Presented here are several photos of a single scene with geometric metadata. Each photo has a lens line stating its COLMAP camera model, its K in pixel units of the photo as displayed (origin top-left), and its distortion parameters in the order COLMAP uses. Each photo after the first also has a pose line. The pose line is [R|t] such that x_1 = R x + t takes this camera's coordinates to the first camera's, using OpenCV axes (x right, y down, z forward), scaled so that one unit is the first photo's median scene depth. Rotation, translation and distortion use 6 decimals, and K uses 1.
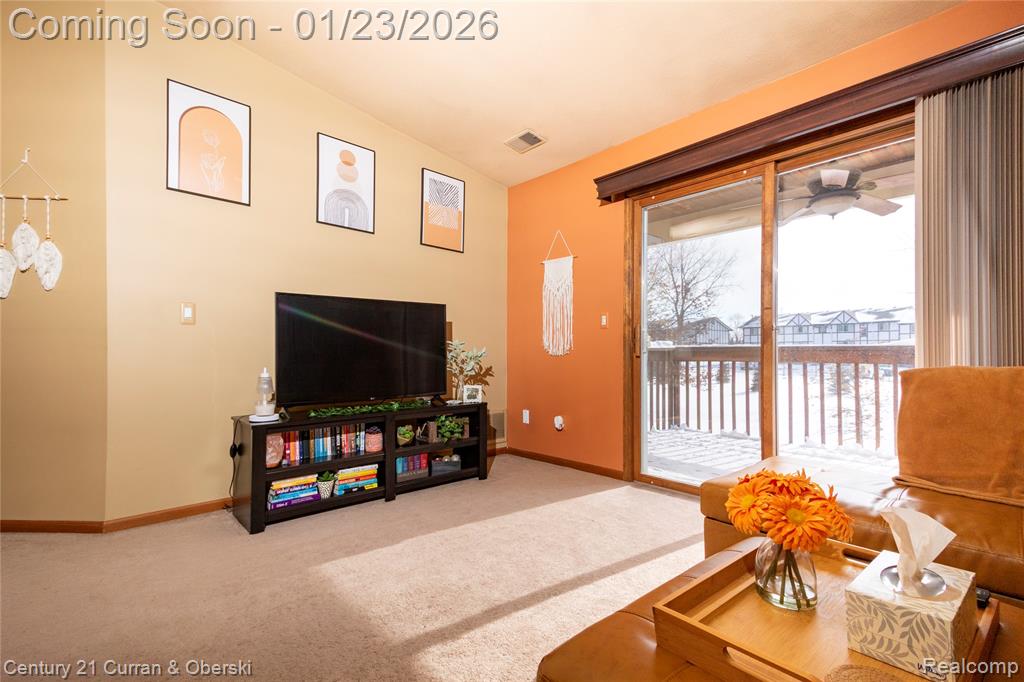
lens RADIAL K [[494.4, 0, 514.9], [0, 494.4, 349.3], [0, 0, 1]] dist [0.049305, -0.009734]
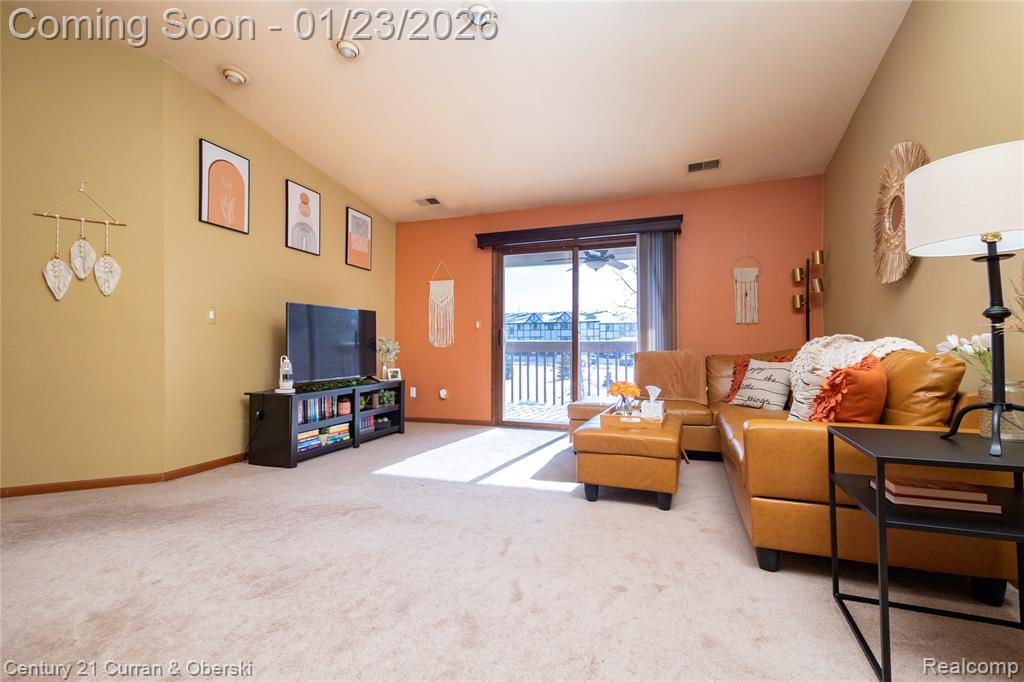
lens RADIAL K [[494.4, 0, 519.7], [0, 494.4, 344.4], [0, 0, 1]] dist [0.049305, -0.009734]
pose [[0.881882, 0.001294, 0.471469, -0.396141], [-0.002708, 0.999994, 0.002320, -0.000854], [-0.471463, -0.003322, 0.881880, -0.382898]]
